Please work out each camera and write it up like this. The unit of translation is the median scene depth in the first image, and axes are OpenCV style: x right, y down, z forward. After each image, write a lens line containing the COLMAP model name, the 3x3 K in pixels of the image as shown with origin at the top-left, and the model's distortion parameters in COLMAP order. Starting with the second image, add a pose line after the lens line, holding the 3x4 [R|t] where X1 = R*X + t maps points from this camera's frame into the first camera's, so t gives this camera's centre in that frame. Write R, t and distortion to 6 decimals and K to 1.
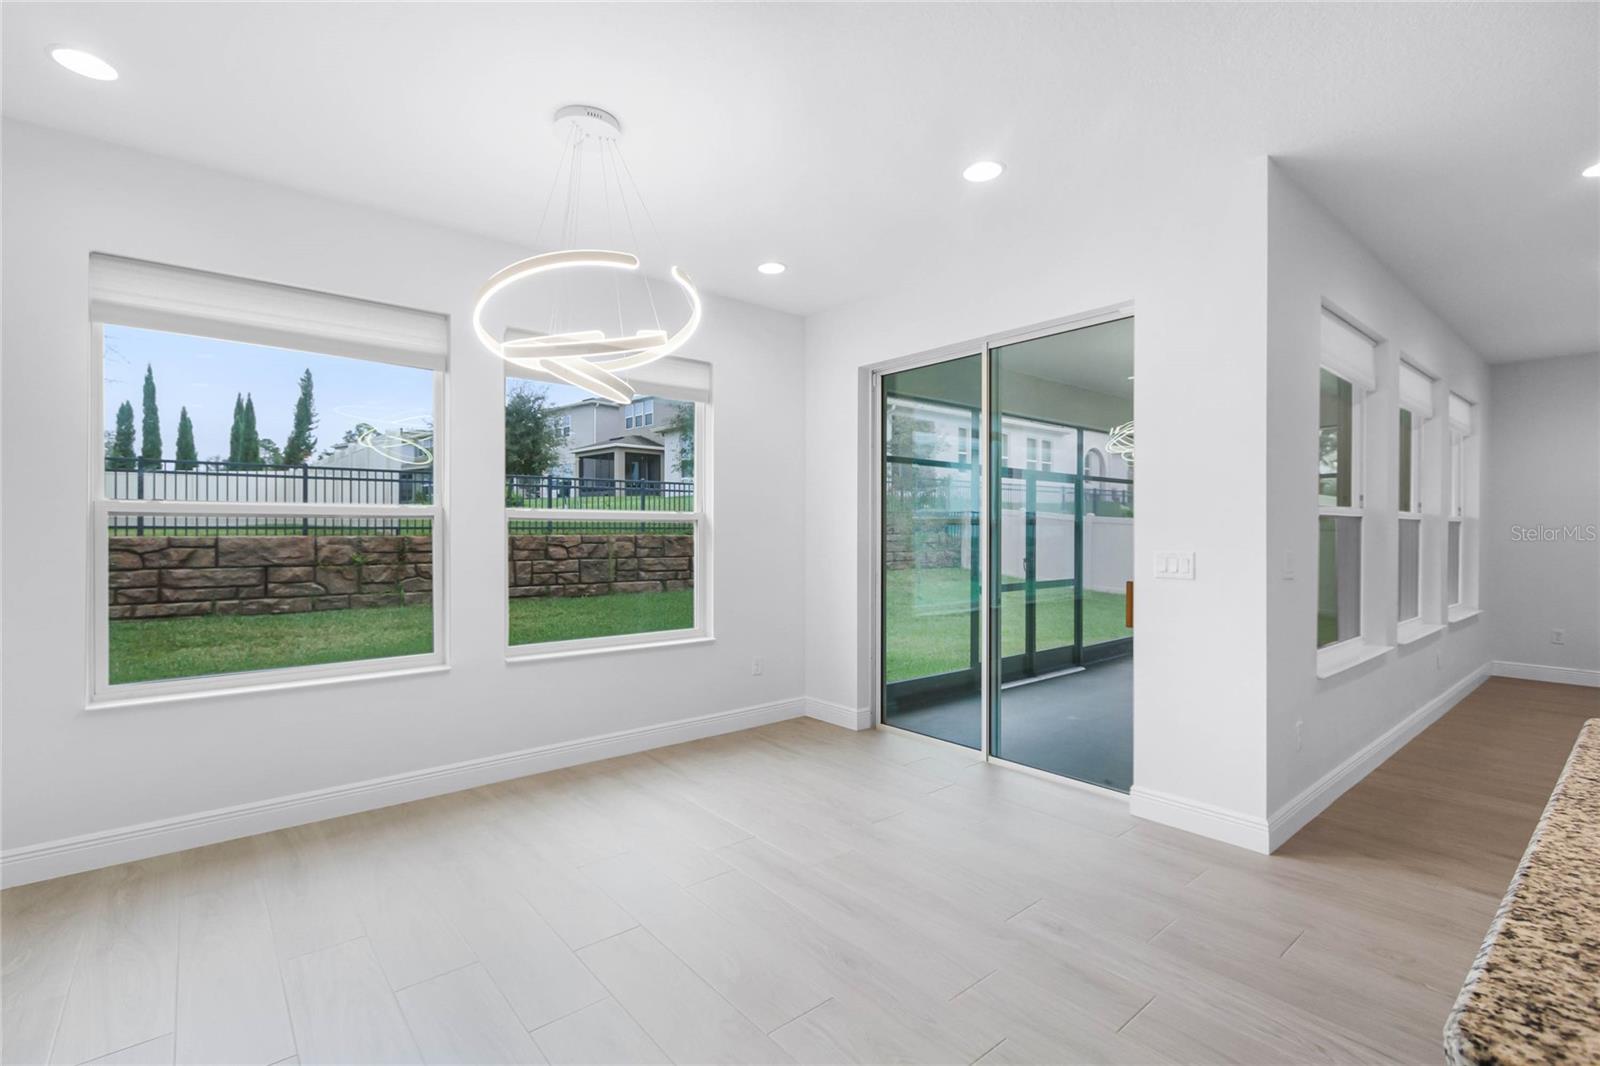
lens RADIAL K [[714.2, 0, 800.0], [0, 714.2, 533.0], [0, 0, 1]] dist [0.001024, 0.000116]
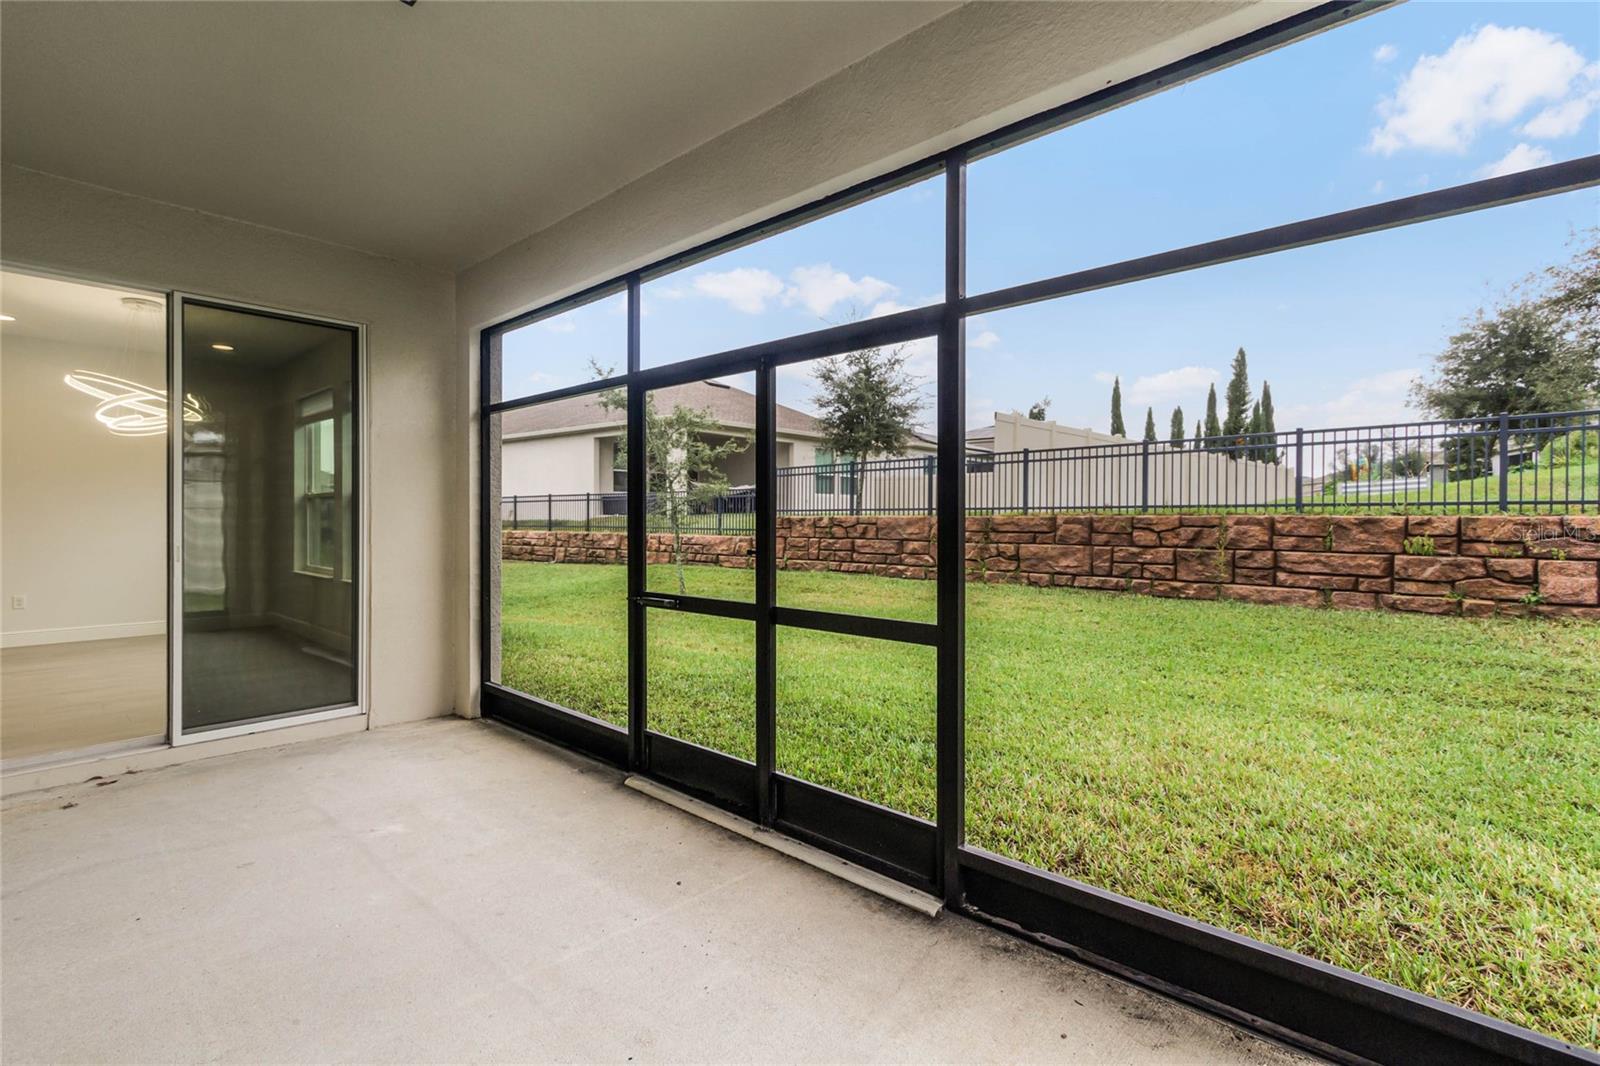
lens RADIAL K [[732.7, 0, 791.9], [0, 732.7, 522.6], [0, 0, 1]] dist [-0.000931, 0.000411]
pose [[0.121499, 0.004897, -0.992579, 0.408174], [-0.004269, 0.999981, 0.004411, 0.008588], [0.992582, 0.003702, 0.121518, 0.512271]]
